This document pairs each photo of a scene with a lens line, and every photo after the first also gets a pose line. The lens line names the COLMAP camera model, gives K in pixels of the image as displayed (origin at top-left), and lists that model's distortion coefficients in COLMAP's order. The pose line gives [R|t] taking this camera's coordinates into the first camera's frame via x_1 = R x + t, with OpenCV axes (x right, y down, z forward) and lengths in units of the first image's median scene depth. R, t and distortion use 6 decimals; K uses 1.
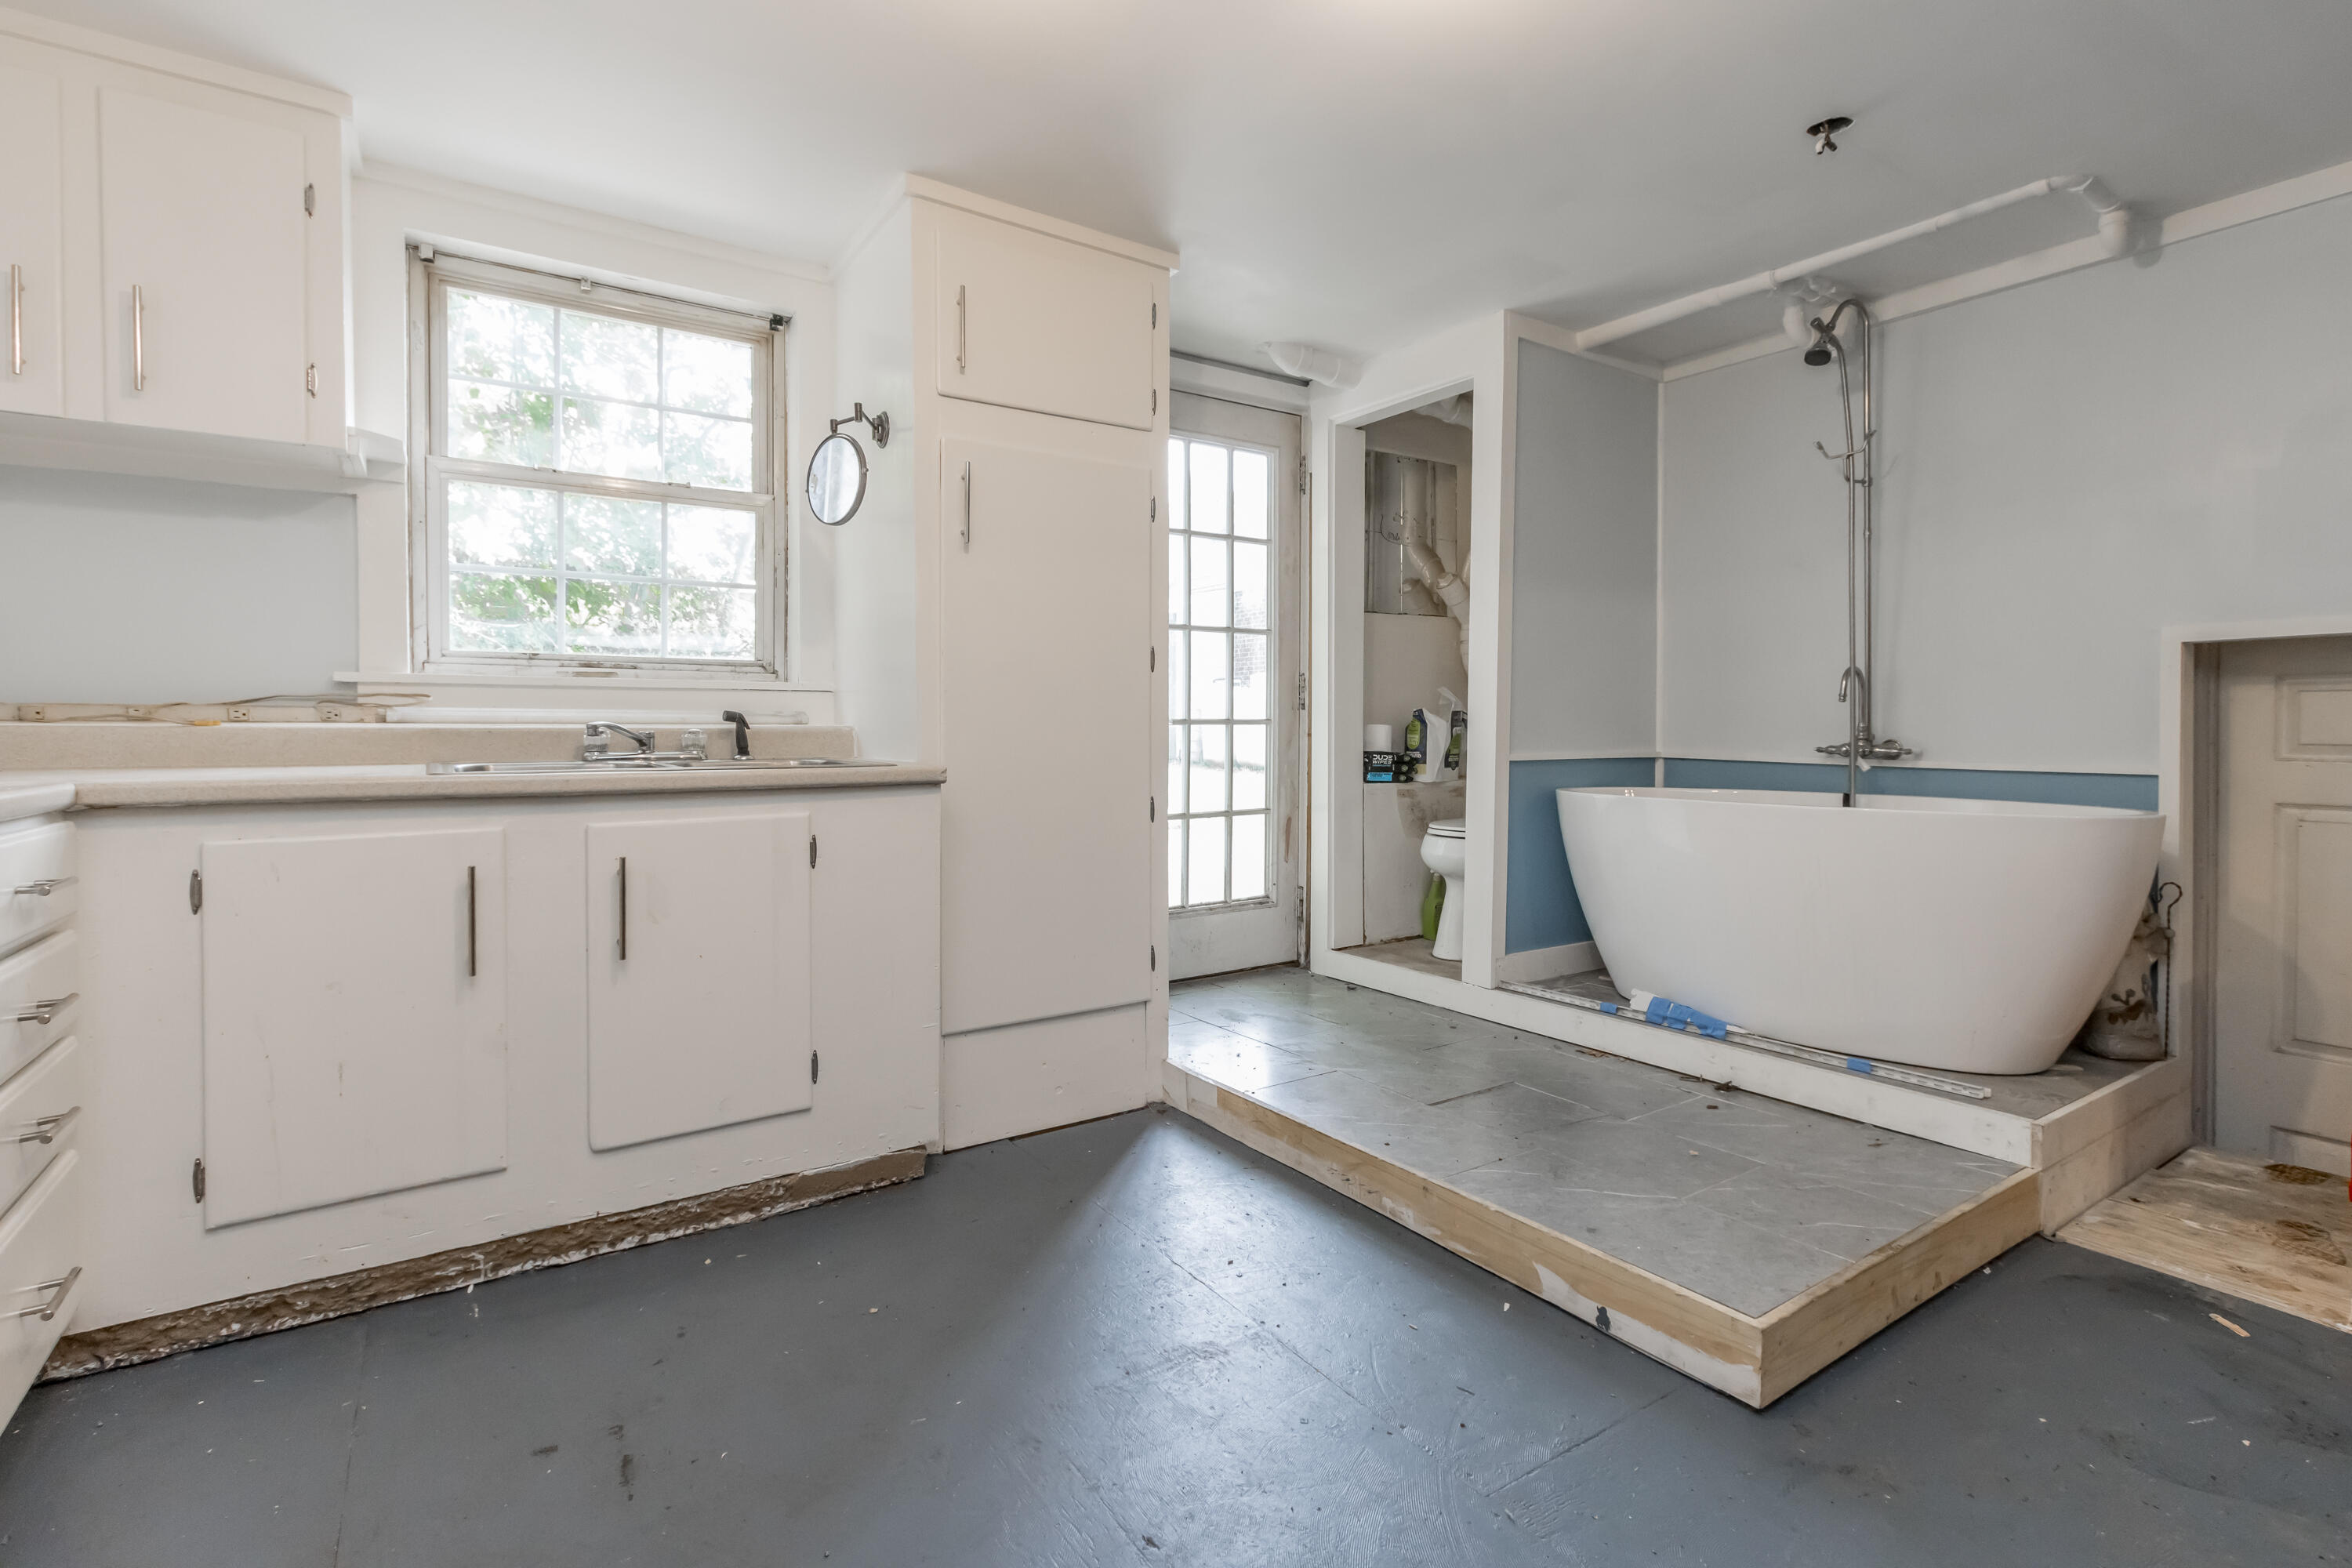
lens RADIAL K [[1095.7, 0, 1170.3], [0, 1095.7, 729.1], [0, 0, 1]] dist [0.002746, -0.000734]
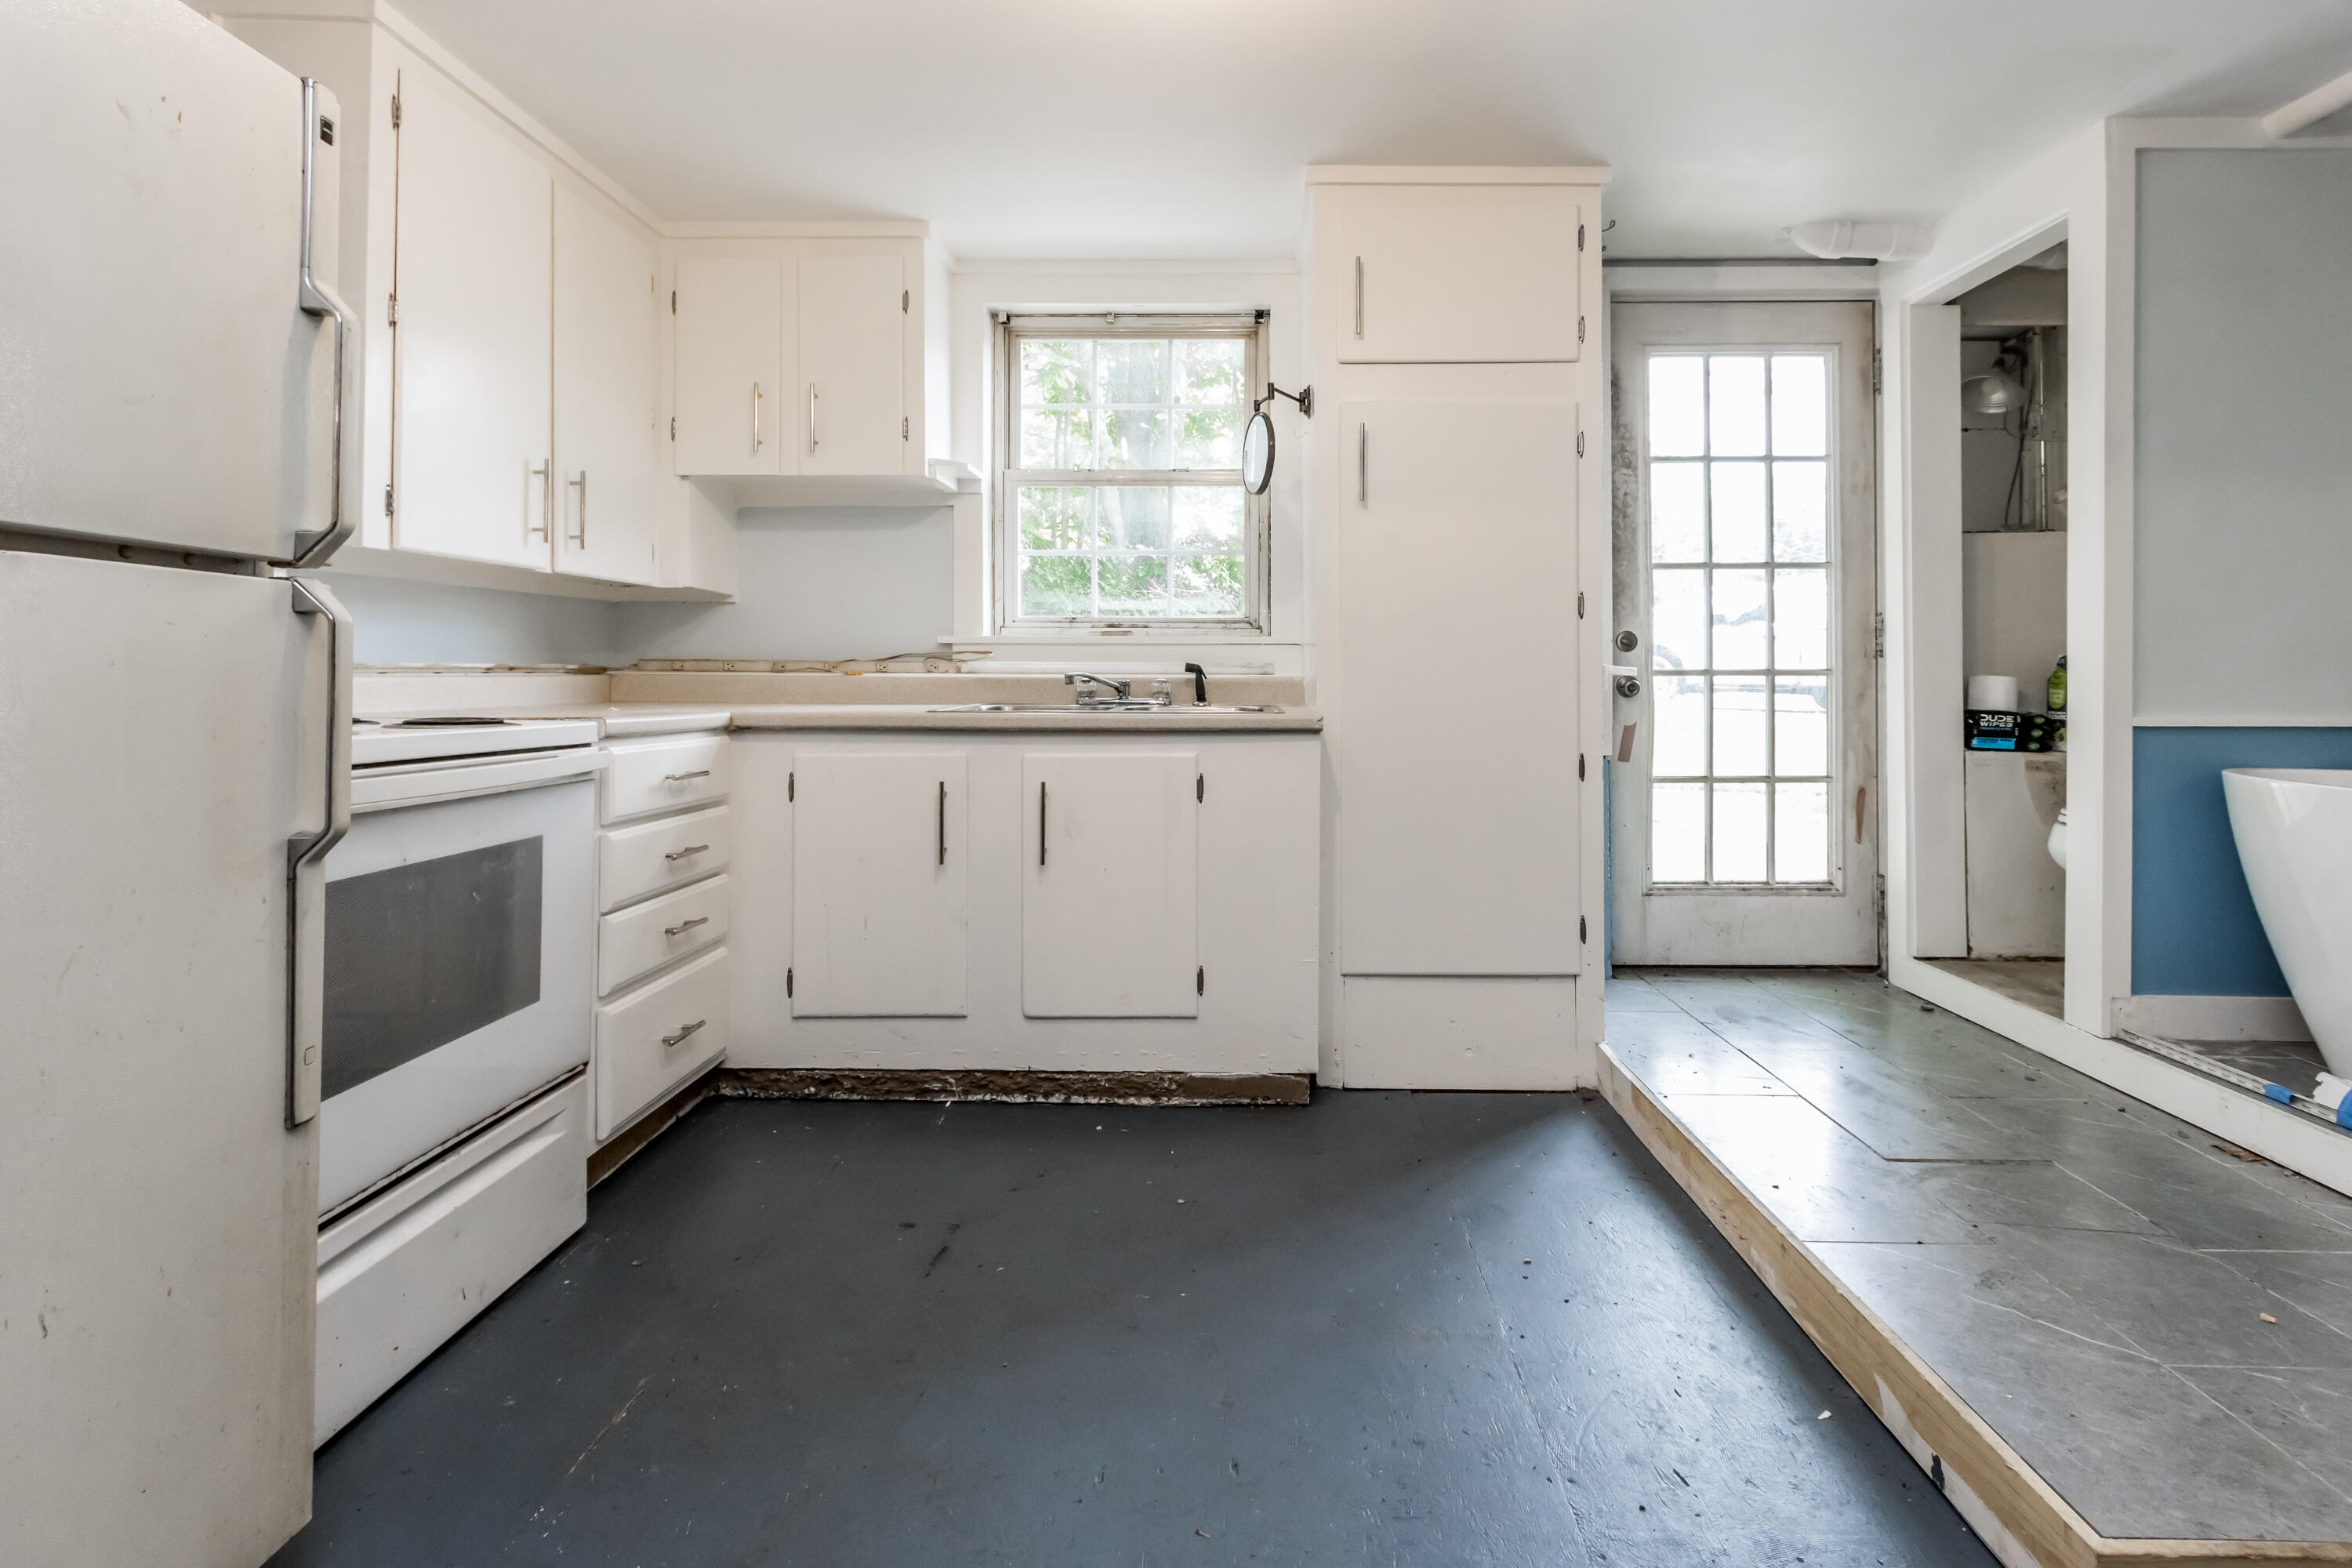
lens RADIAL K [[1121.0, 0, 1218.3], [0, 1121.0, 645.5], [0, 0, 1]] dist [0.000836, -0.000349]
pose [[0.819189, -0.012981, -0.573376, 0.257397], [-0.003537, 0.999610, -0.027685, -0.002217], [0.573513, 0.024707, 0.818824, 0.045098]]
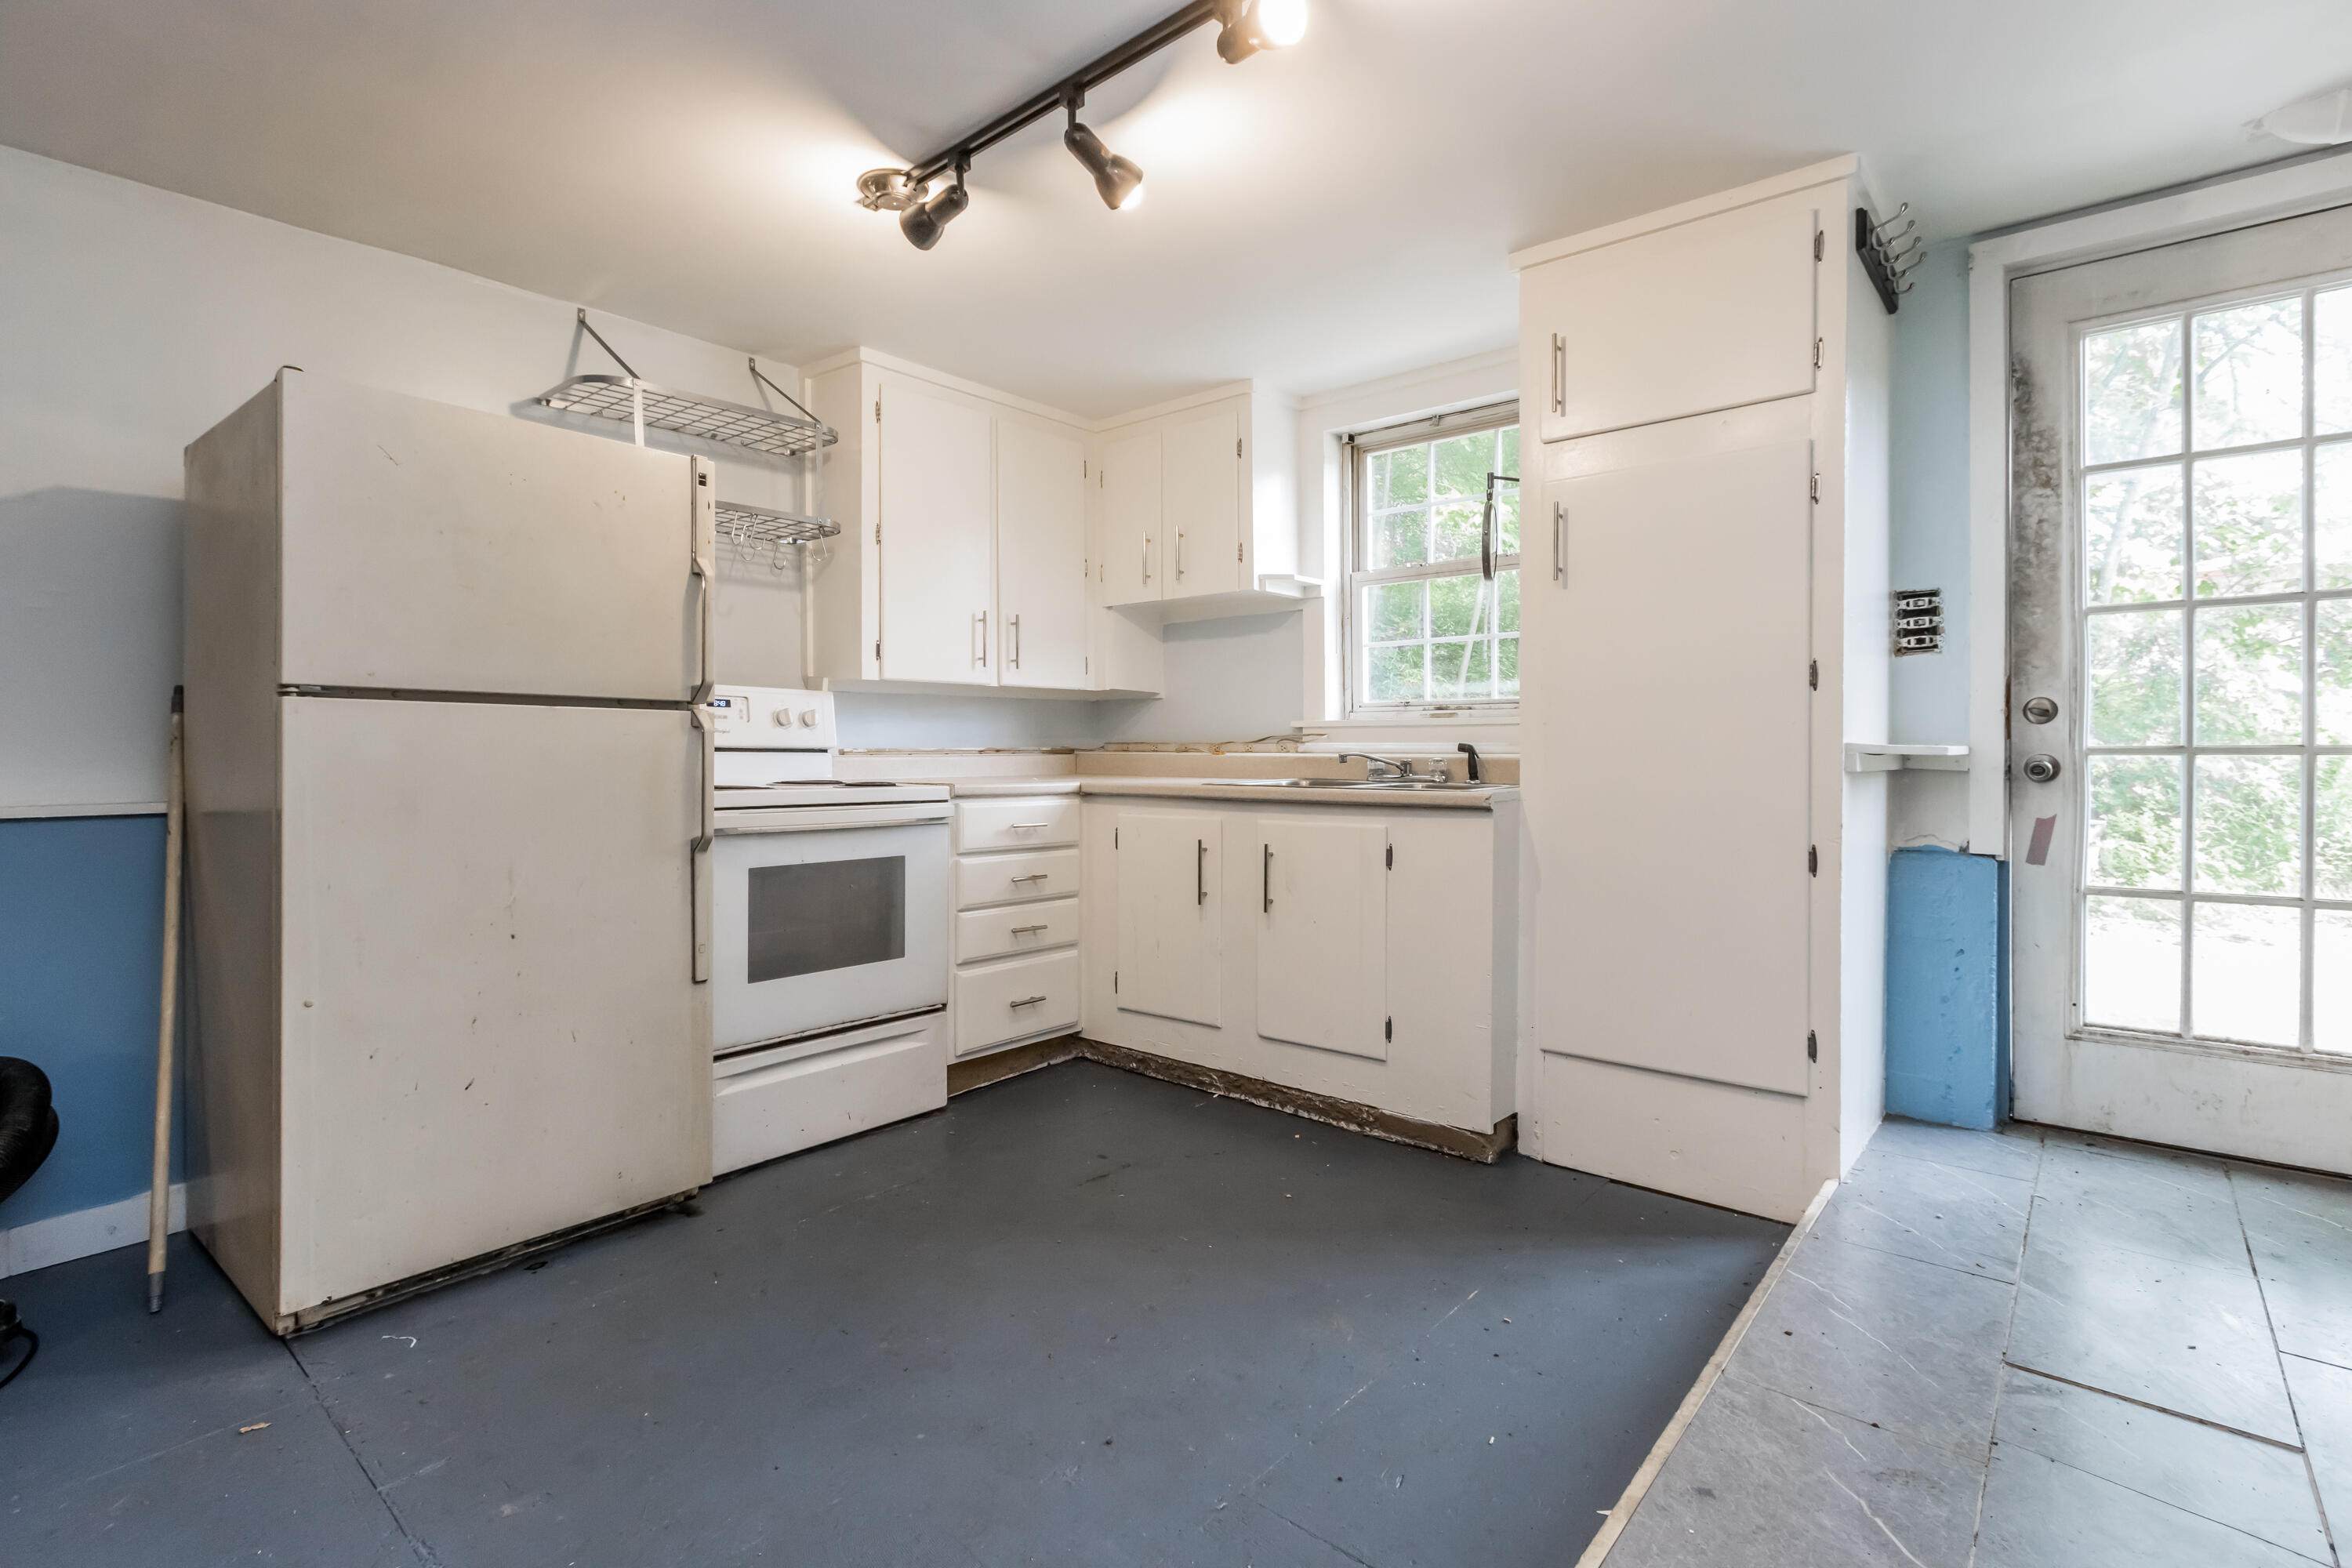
lens RADIAL K [[1107.7, 0, 1141.0], [0, 1107.7, 745.0], [0, 0, 1]] dist [0.000028, -0.001035]
pose [[0.251503, -0.003982, -0.967848, 0.605828], [-0.000847, 0.999990, -0.004335, -0.007817], [0.967856, 0.001910, 0.251497, 0.297192]]
